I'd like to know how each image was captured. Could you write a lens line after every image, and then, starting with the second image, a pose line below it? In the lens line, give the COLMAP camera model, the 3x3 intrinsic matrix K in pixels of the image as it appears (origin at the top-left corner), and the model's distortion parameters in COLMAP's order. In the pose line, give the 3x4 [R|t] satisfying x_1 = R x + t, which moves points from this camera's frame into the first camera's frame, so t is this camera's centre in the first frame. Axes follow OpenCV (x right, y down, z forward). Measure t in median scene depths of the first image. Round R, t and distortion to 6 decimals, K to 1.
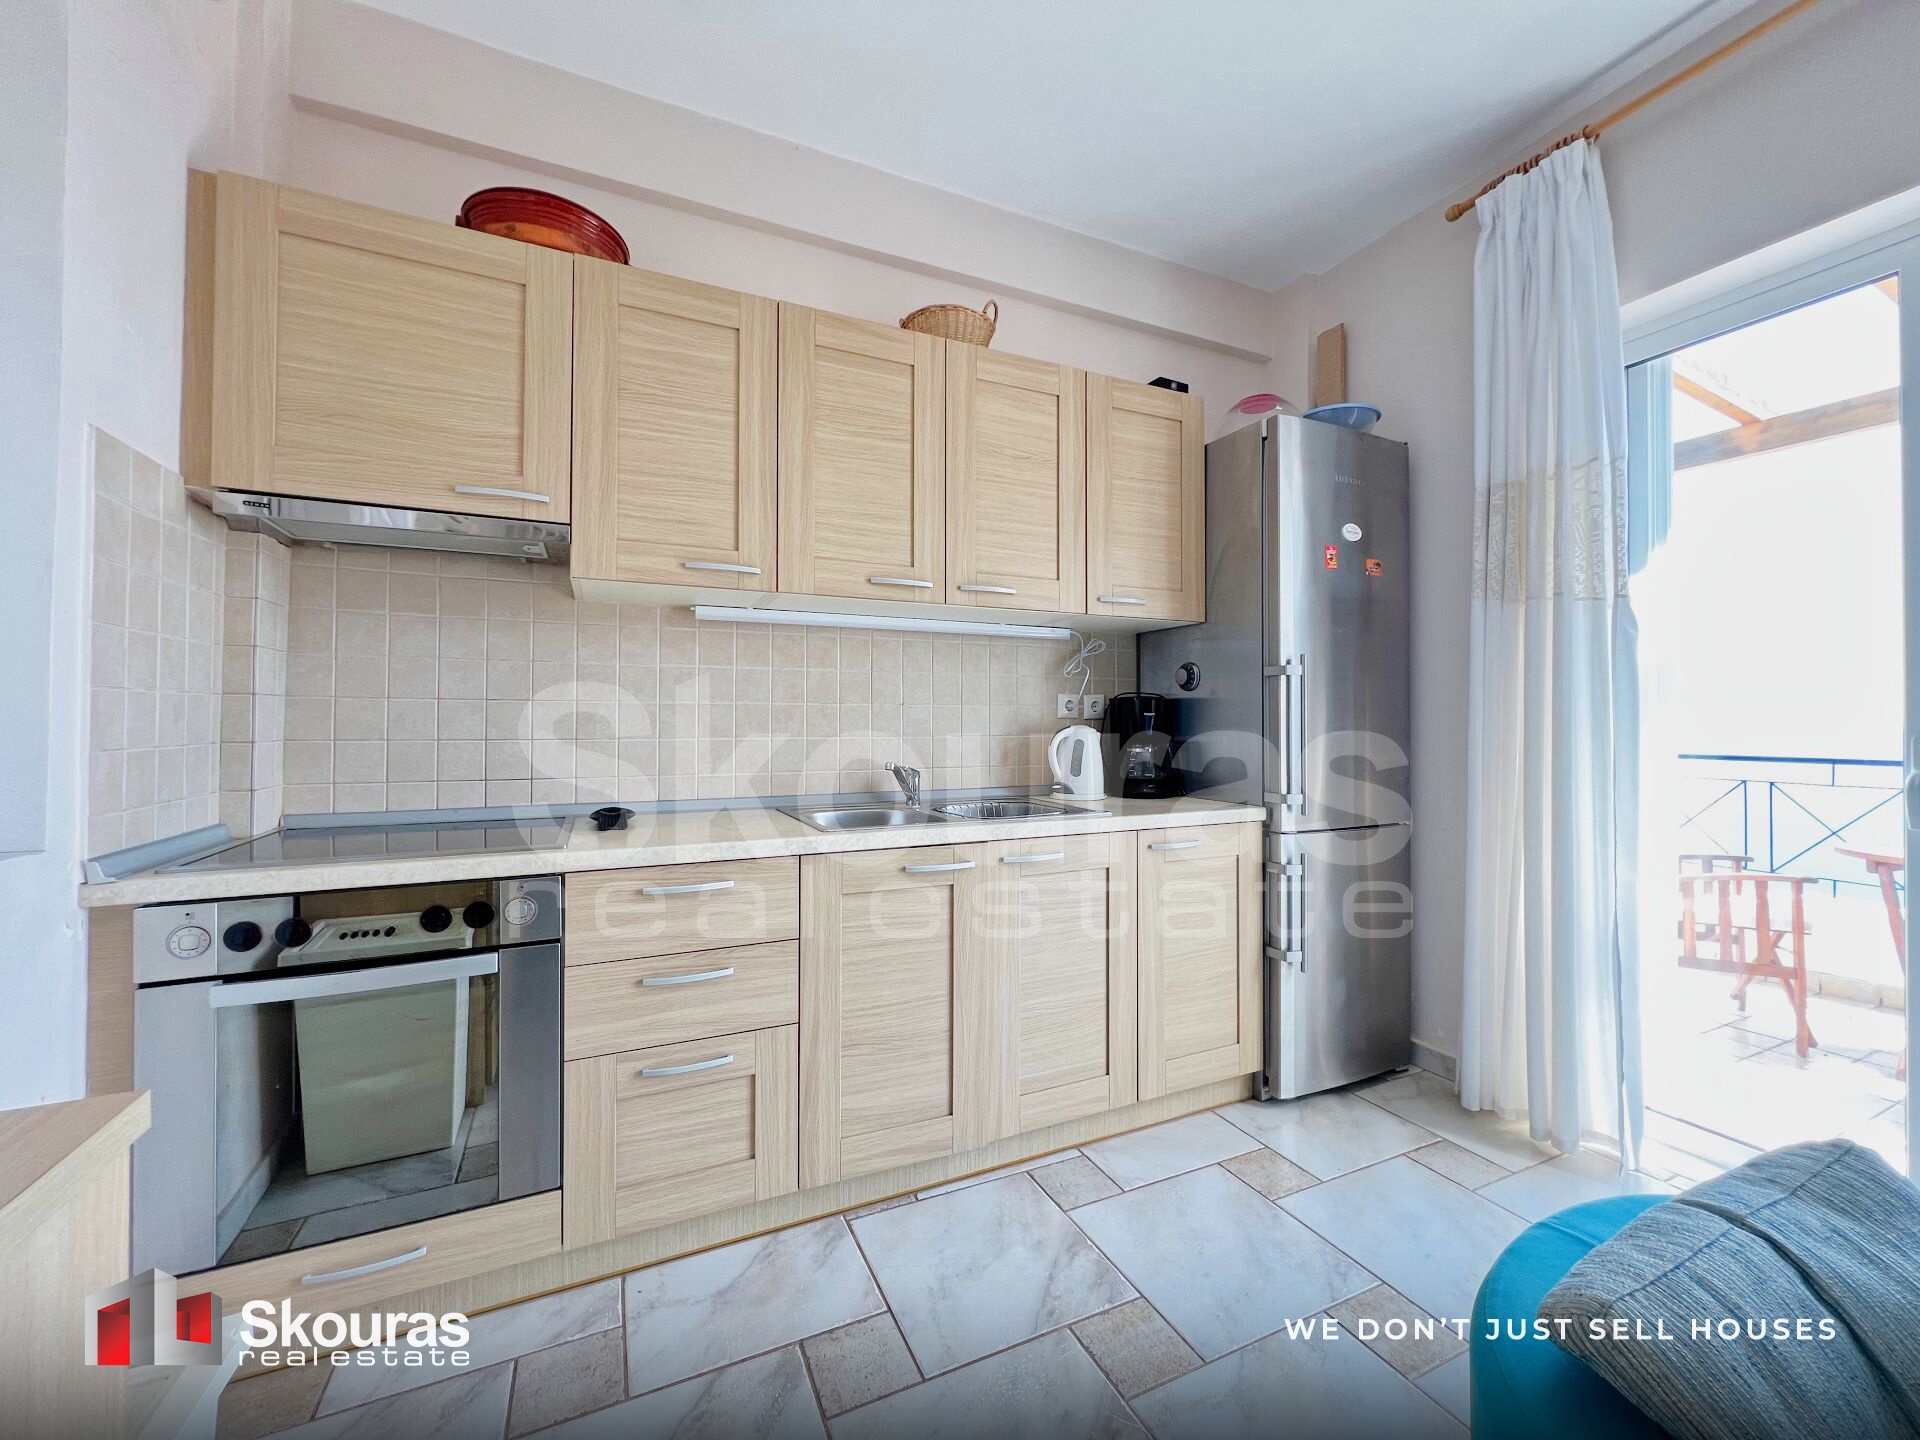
lens RADIAL K [[764.0, 0, 955.6], [0, 764.0, 714.8], [0, 0, 1]] dist [-0.002170, 0.000428]
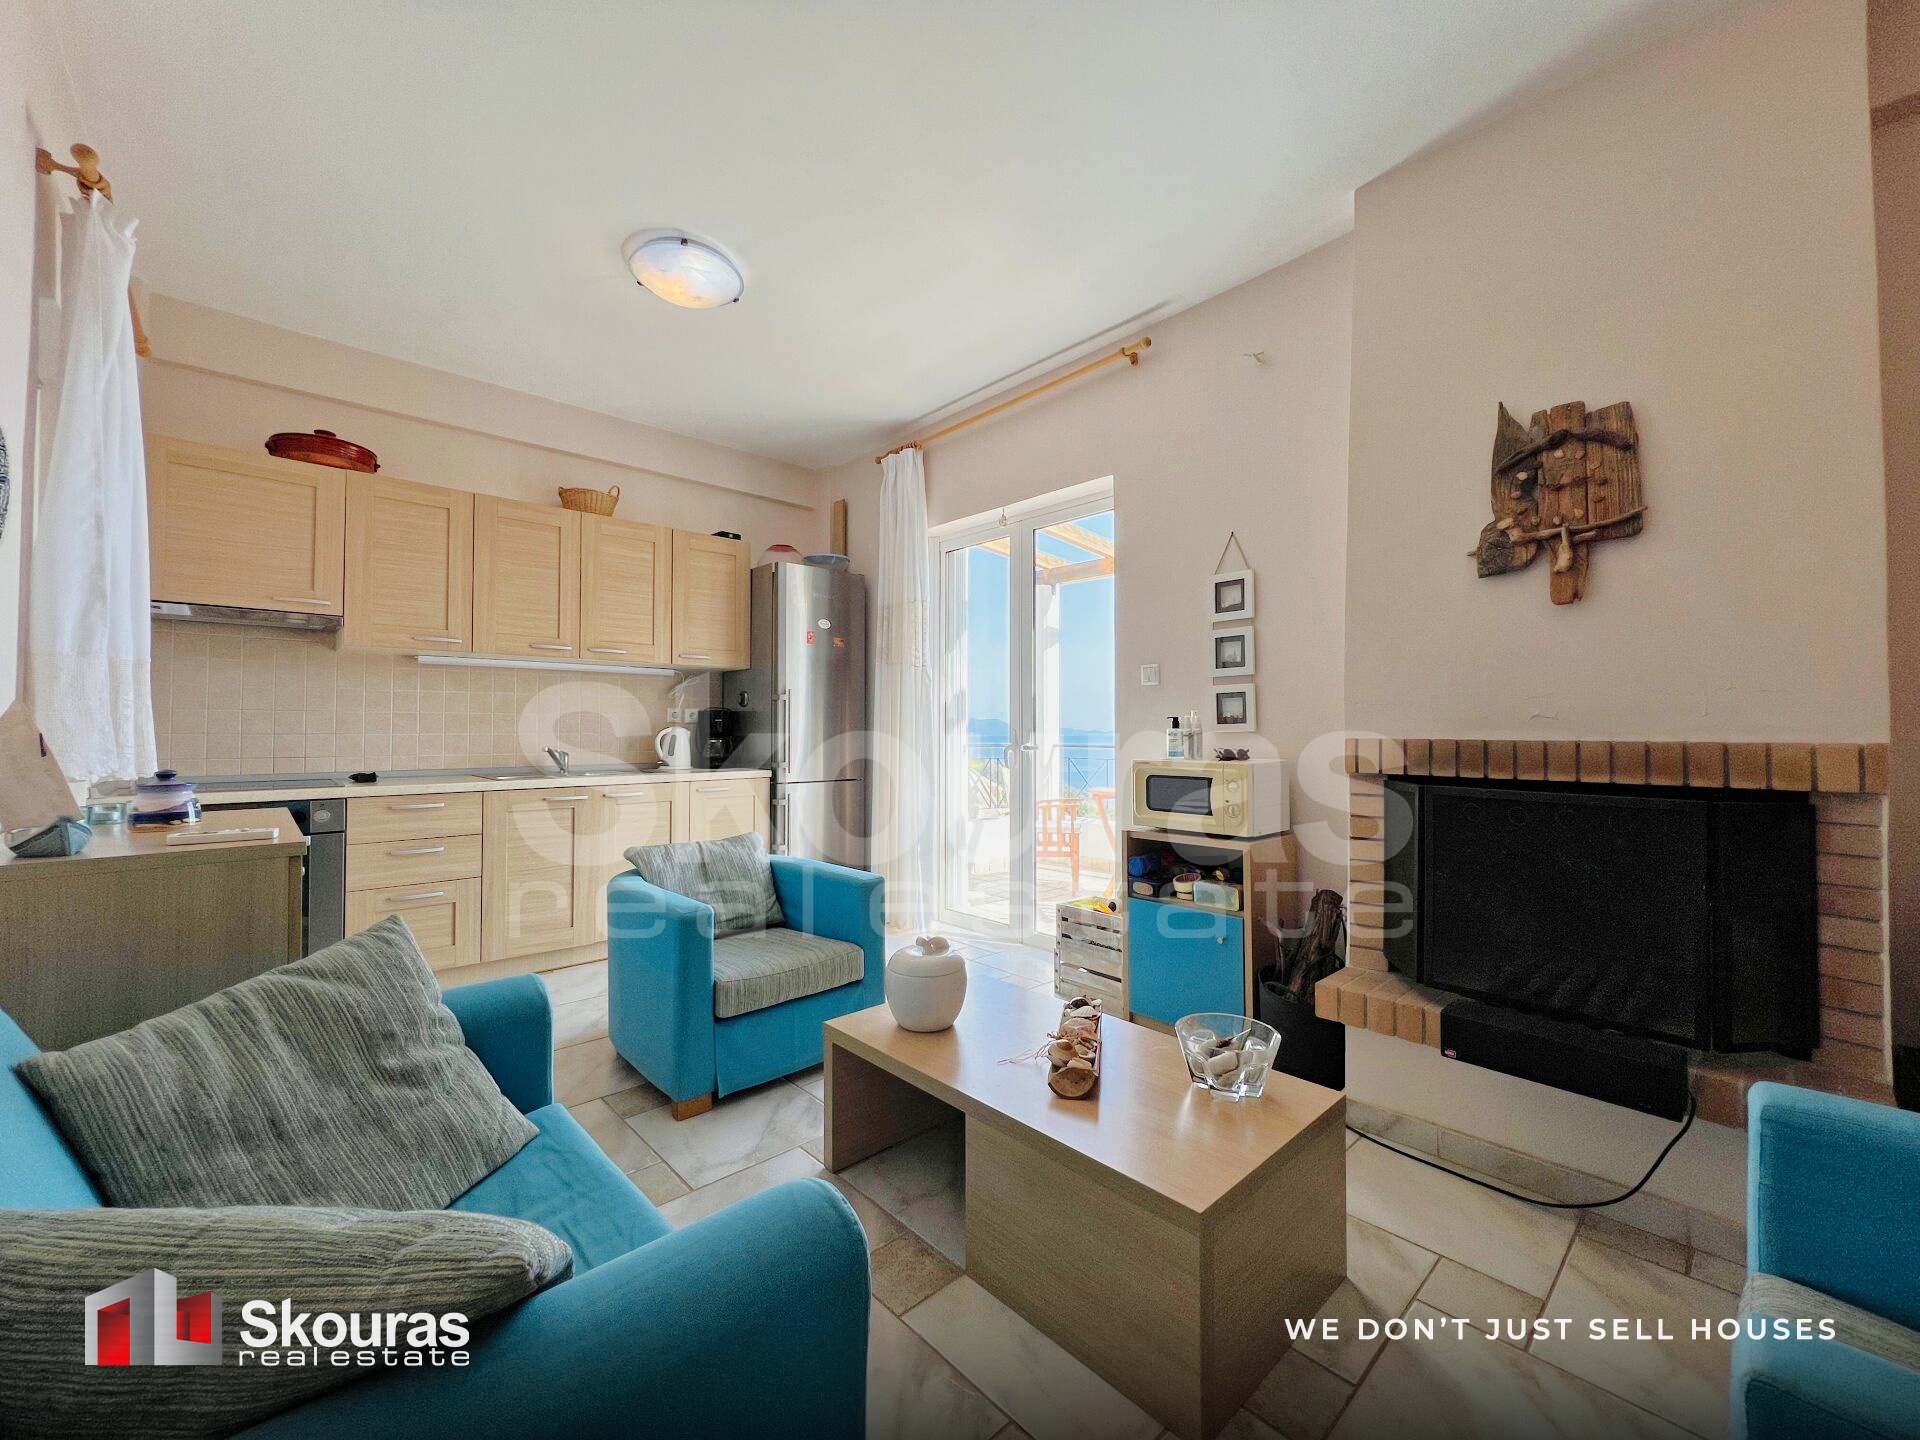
lens RADIAL K [[764.0, 0, 957.2], [0, 764.0, 713.9], [0, 0, 1]] dist [-0.002170, 0.000428]
pose [[0.948468, 0.004381, 0.316843, 0.259413], [0.000160, 0.999898, -0.014305, 0.011272], [-0.316874, 0.013619, 0.948370, -0.984885]]
